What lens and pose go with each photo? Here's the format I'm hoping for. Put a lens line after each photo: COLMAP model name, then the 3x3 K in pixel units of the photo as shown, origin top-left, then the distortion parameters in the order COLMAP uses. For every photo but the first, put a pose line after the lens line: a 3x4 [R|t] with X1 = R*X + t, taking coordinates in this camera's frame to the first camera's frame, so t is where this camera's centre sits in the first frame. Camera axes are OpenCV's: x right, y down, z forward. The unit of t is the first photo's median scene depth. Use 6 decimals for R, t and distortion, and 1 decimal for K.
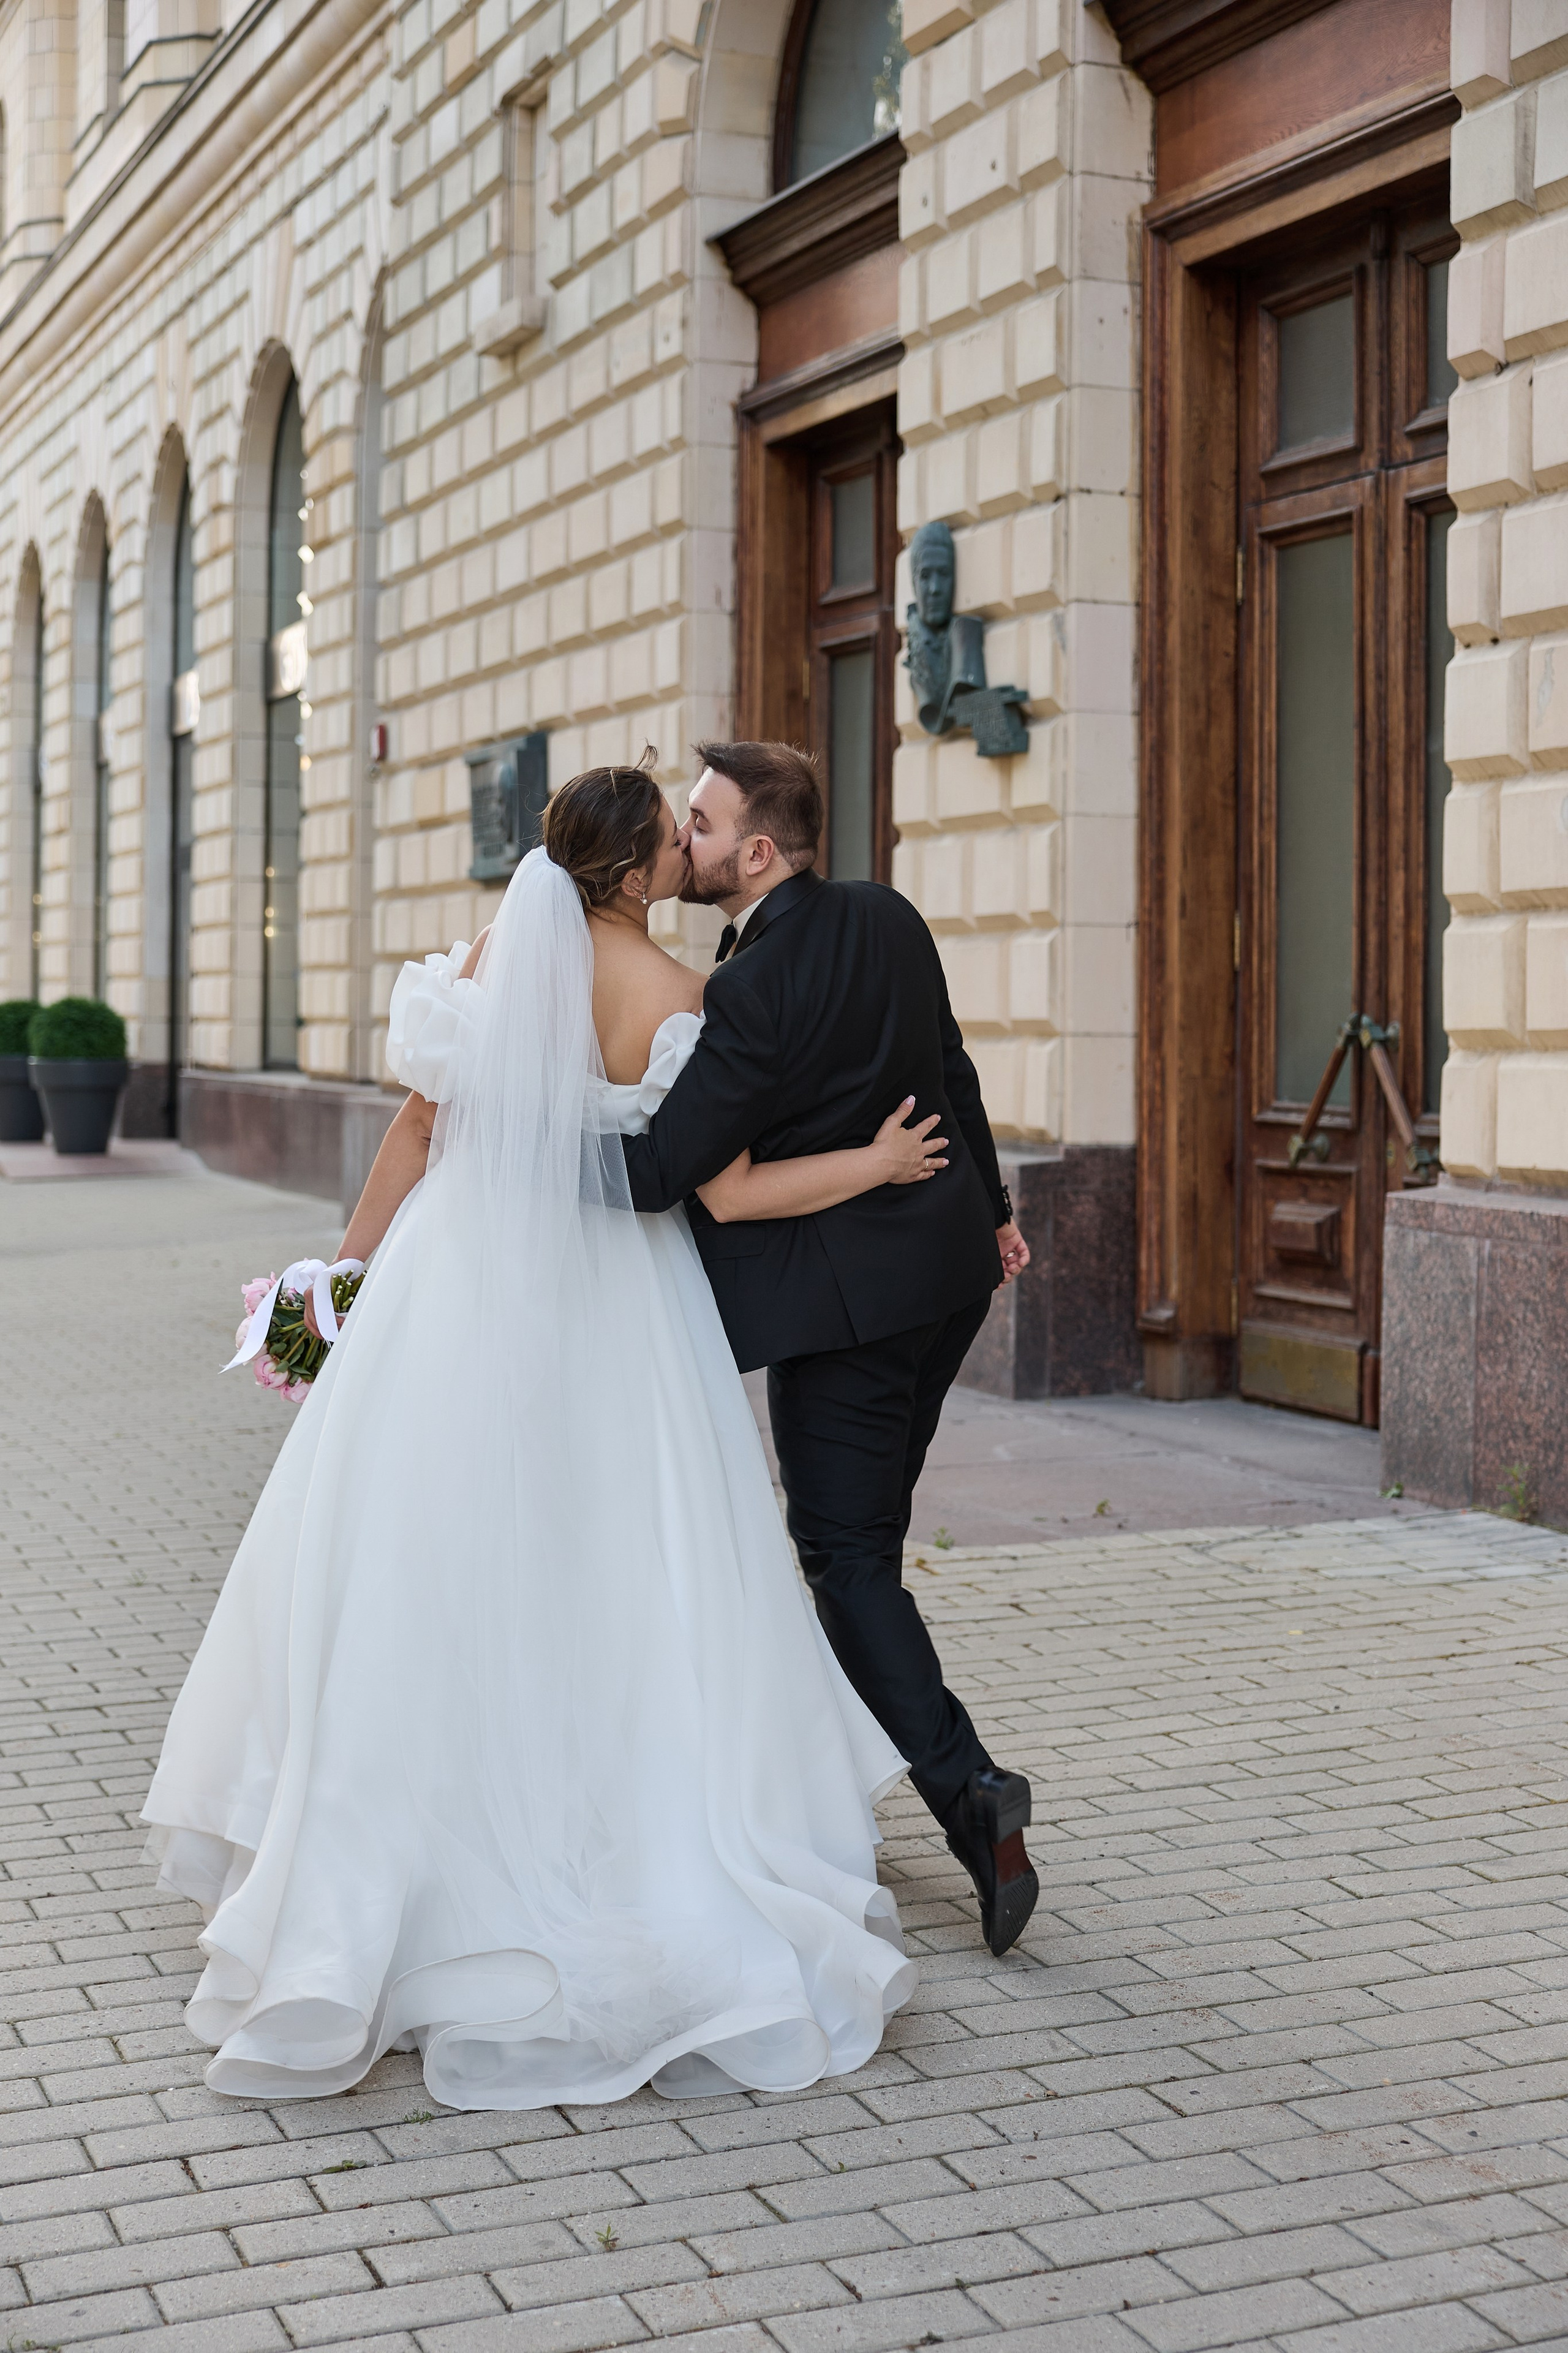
lens RADIAL K [[3268.3, 0, 961.4], [0, 3268.3, 1032.8], [0, 0, 1]] dist [-0.014308, -0.028538]
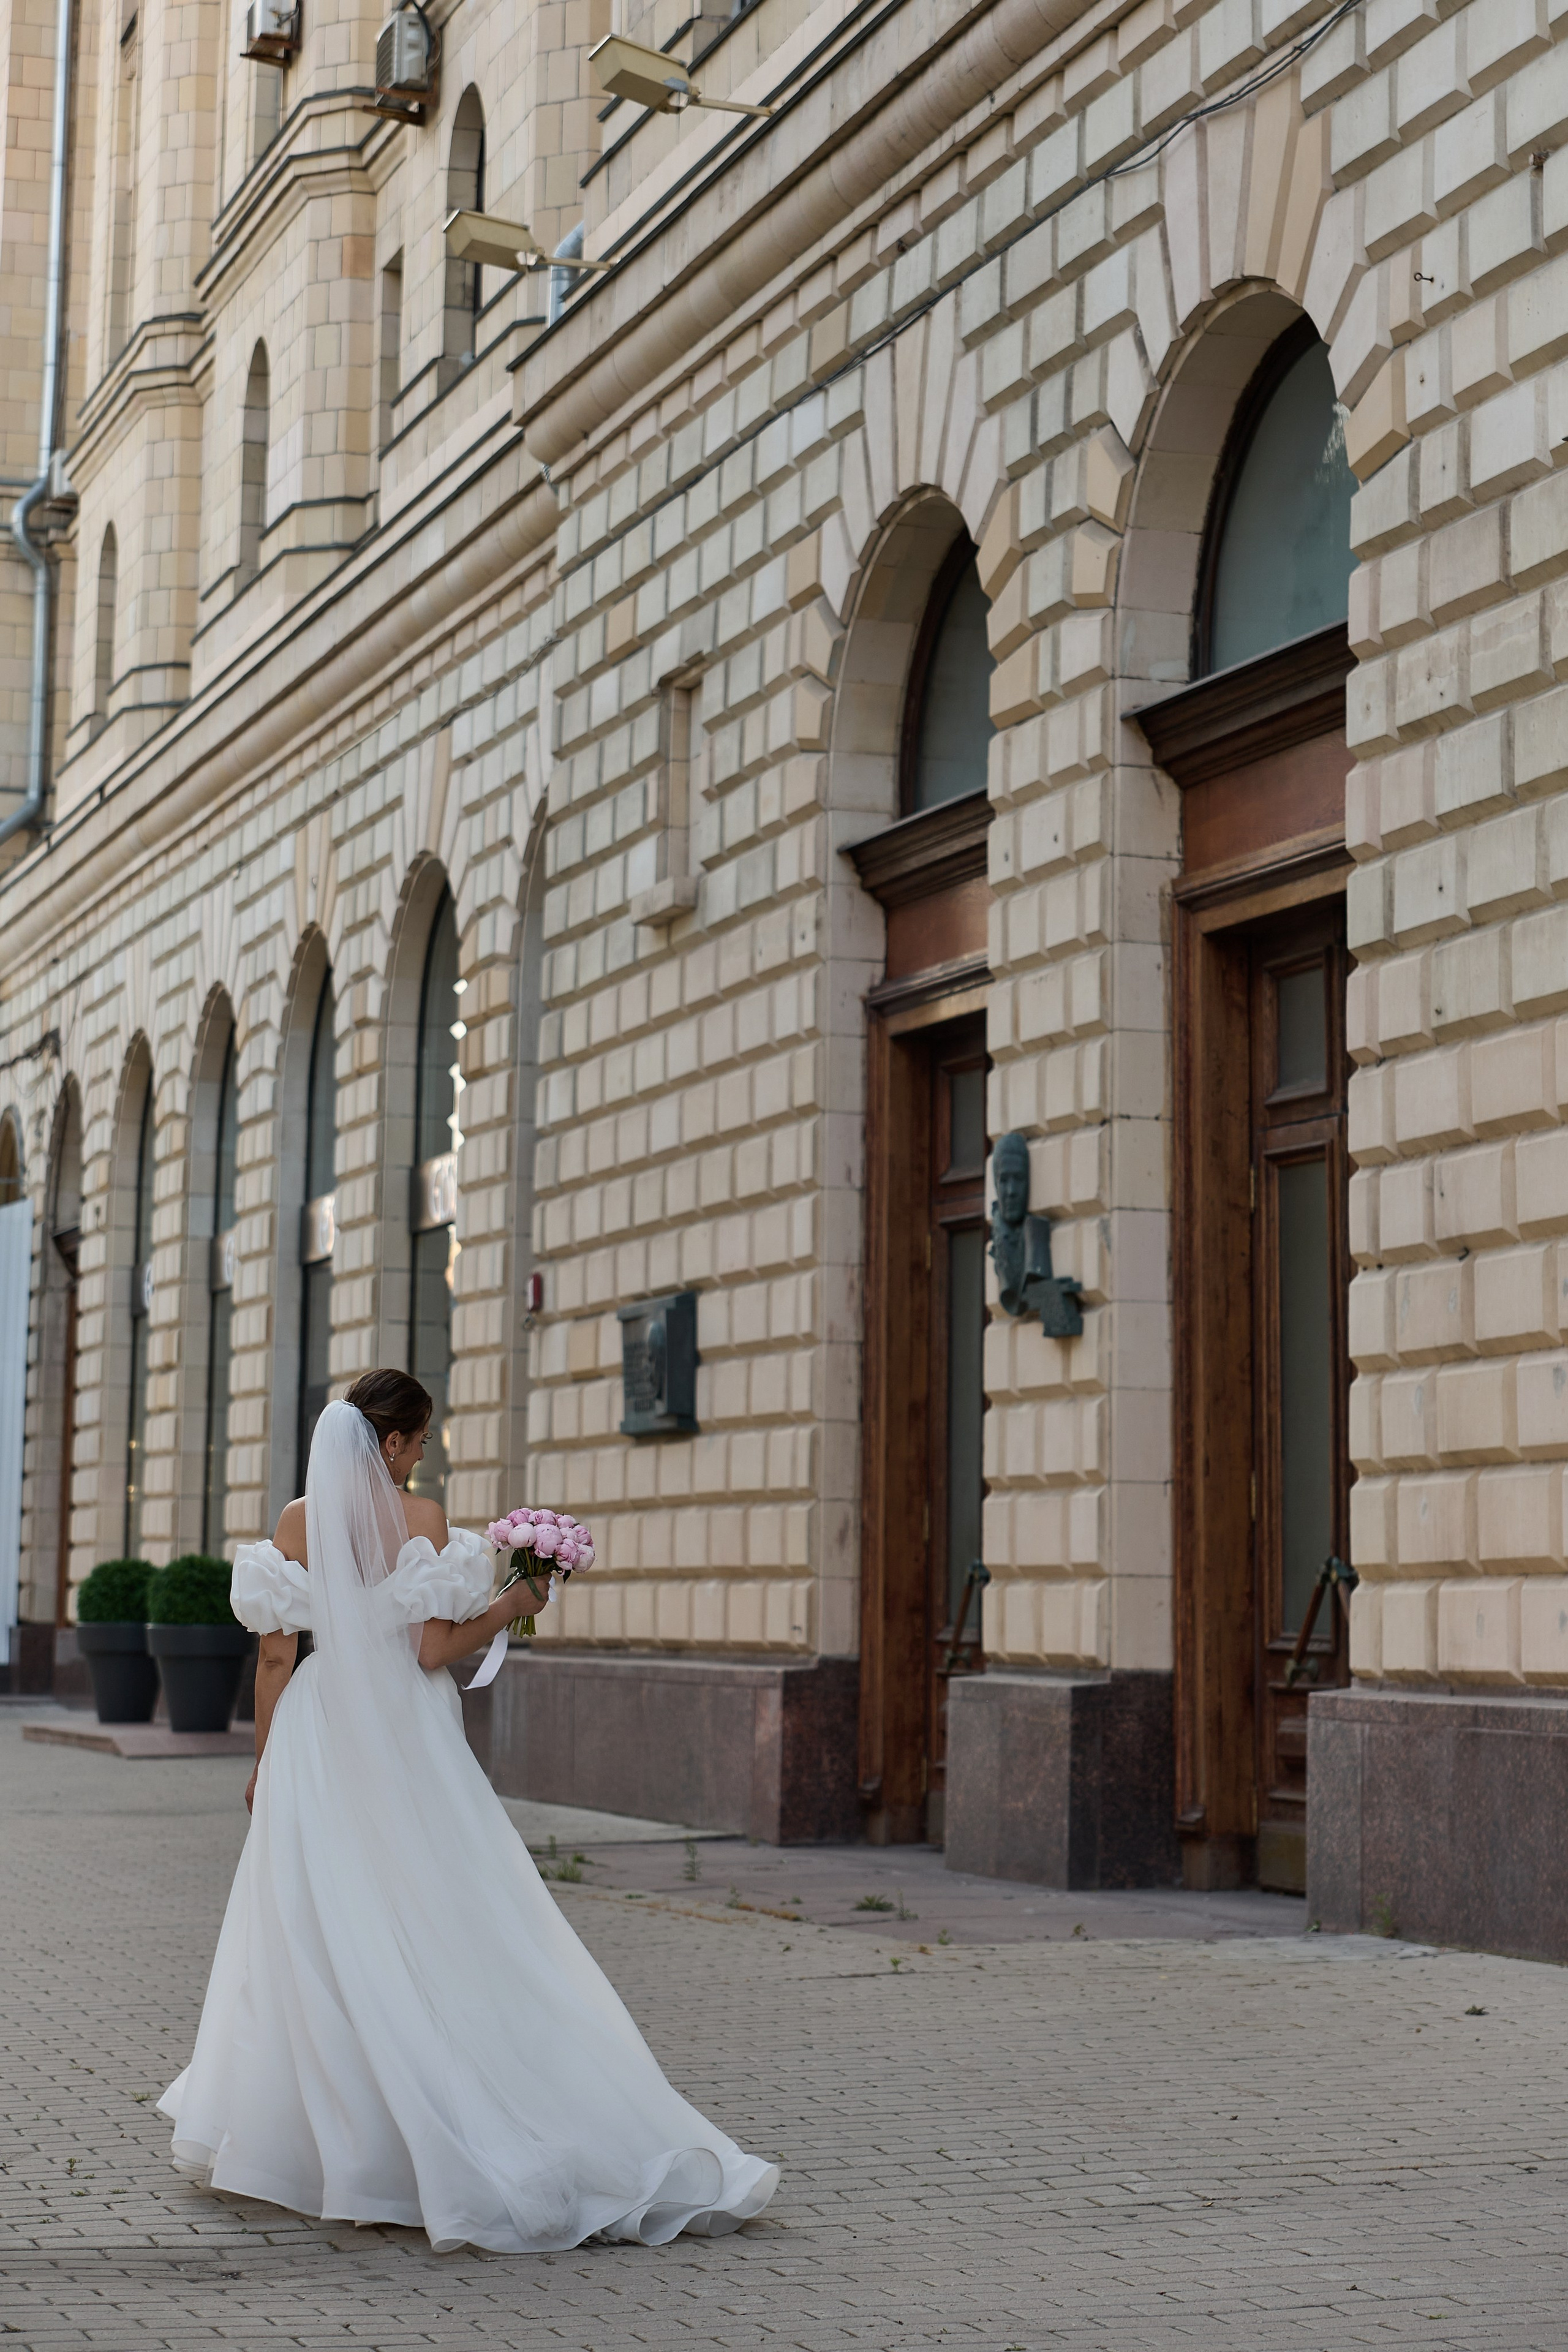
lens RADIAL K [[4801.2, 0, 784.0], [0, 4801.2, 1176.0], [0, 0, 1]] dist [-0.058747, 0.091562]
pose [[0.992519, -0.003324, -0.122046, 0.097000], [-0.008354, 0.995438, -0.095046, 0.017289], [0.121805, 0.095355, 0.987963, -0.561489]]
